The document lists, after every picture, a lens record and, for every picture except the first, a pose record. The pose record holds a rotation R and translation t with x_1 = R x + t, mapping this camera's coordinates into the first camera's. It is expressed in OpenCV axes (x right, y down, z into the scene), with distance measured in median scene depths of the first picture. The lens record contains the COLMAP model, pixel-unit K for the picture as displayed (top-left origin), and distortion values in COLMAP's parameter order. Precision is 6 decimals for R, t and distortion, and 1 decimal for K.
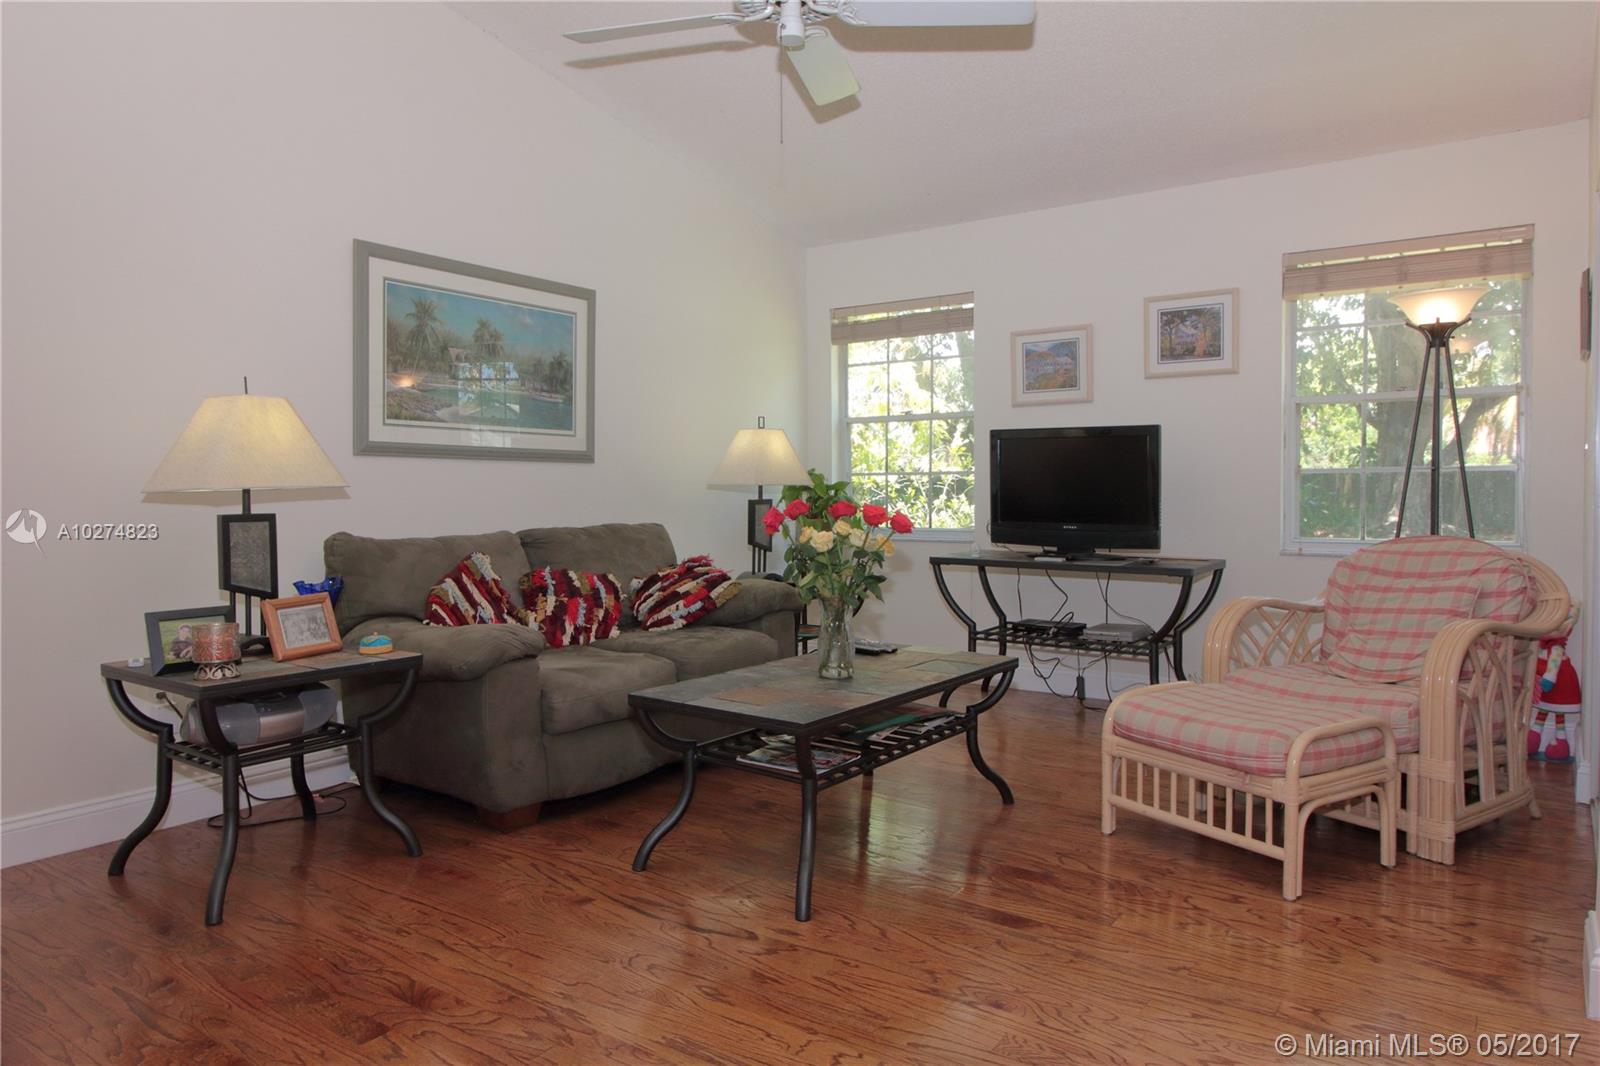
lens RADIAL K [[1021.1, 0, 800.0], [0, 1021.1, 533.0], [0, 0, 1]] dist [0.001735, -0.000117]
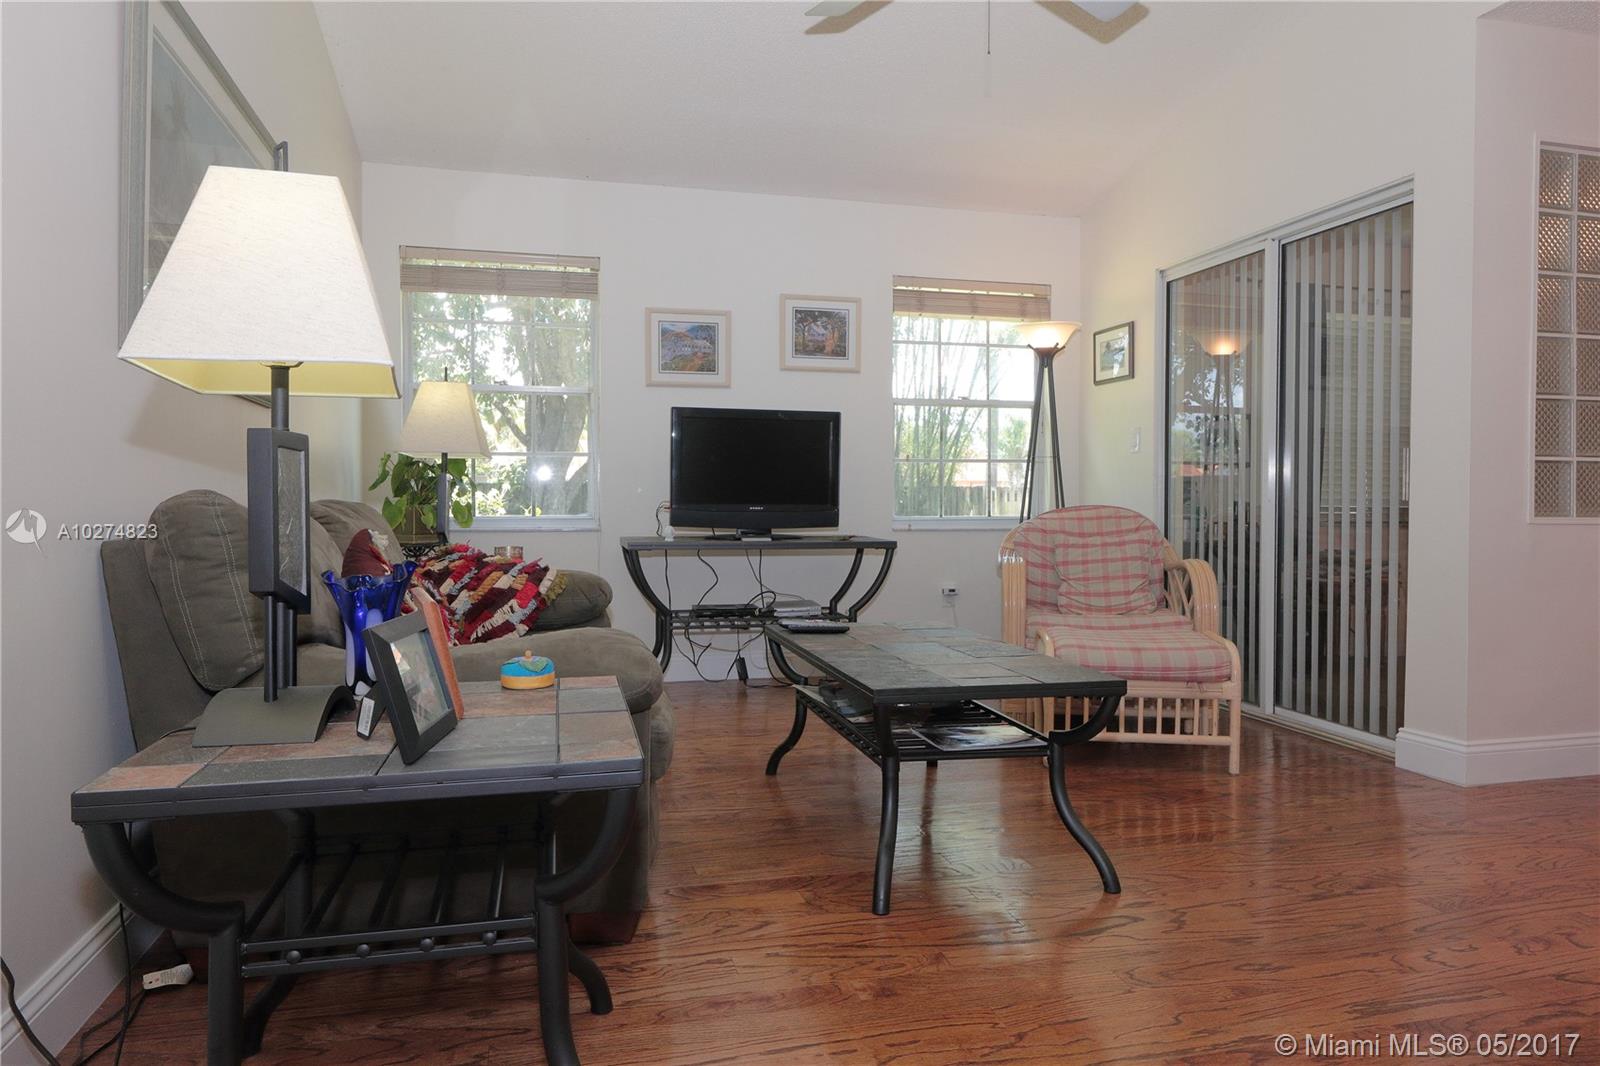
lens RADIAL K [[1004.6, 0, 800.0], [0, 1004.6, 533.0], [0, 0, 1]] dist [0.003583, -0.002970]
pose [[0.656656, -0.017866, 0.753979, -0.462892], [0.030153, 0.999542, -0.002576, 0.022827], [-0.753587, 0.024426, 0.656894, 0.318172]]
